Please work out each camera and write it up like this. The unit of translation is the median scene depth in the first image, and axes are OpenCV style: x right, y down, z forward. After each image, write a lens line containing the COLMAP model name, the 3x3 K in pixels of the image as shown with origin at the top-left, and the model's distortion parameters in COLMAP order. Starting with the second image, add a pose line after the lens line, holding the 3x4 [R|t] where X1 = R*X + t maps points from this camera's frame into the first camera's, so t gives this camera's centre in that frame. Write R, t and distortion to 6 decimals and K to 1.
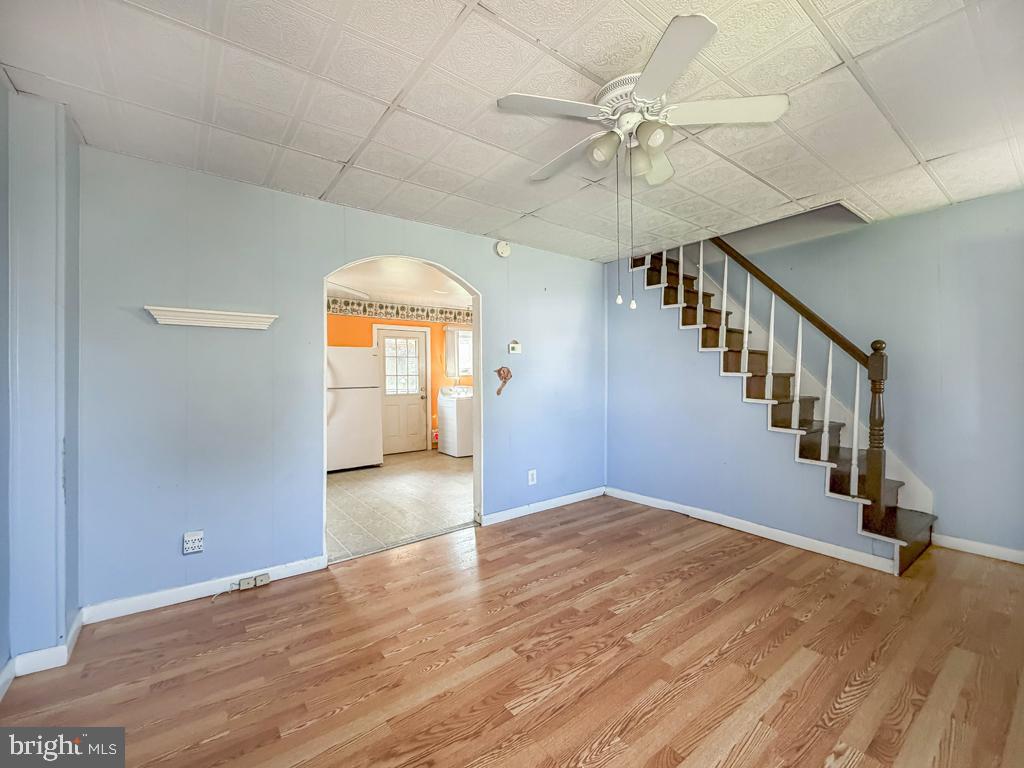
lens RADIAL K [[404.6, 0, 522.5], [0, 404.6, 378.6], [0, 0, 1]] dist [-0.000425, -0.000299]
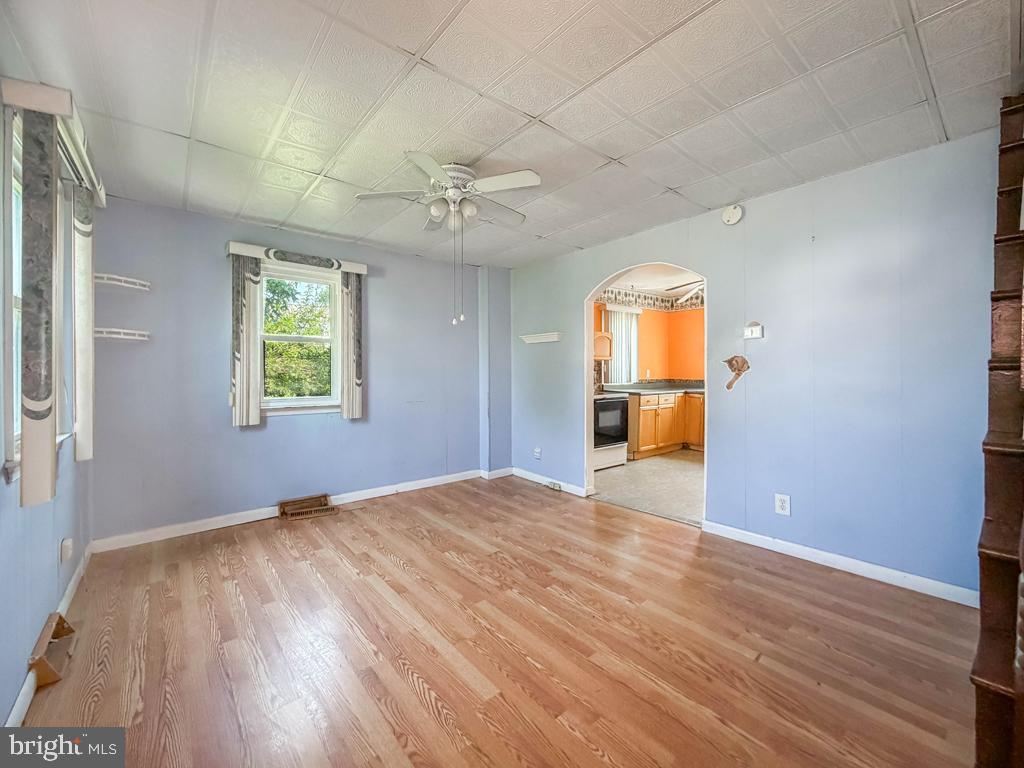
lens RADIAL K [[419.3, 0, 515.7], [0, 419.3, 374.4], [0, 0, 1]] dist [0.000474, -0.000043]
pose [[0.075567, 0.015186, -0.997025, 1.119848], [0.006746, 0.999853, 0.015740, -0.010417], [0.997118, -0.007916, 0.075454, 0.695876]]
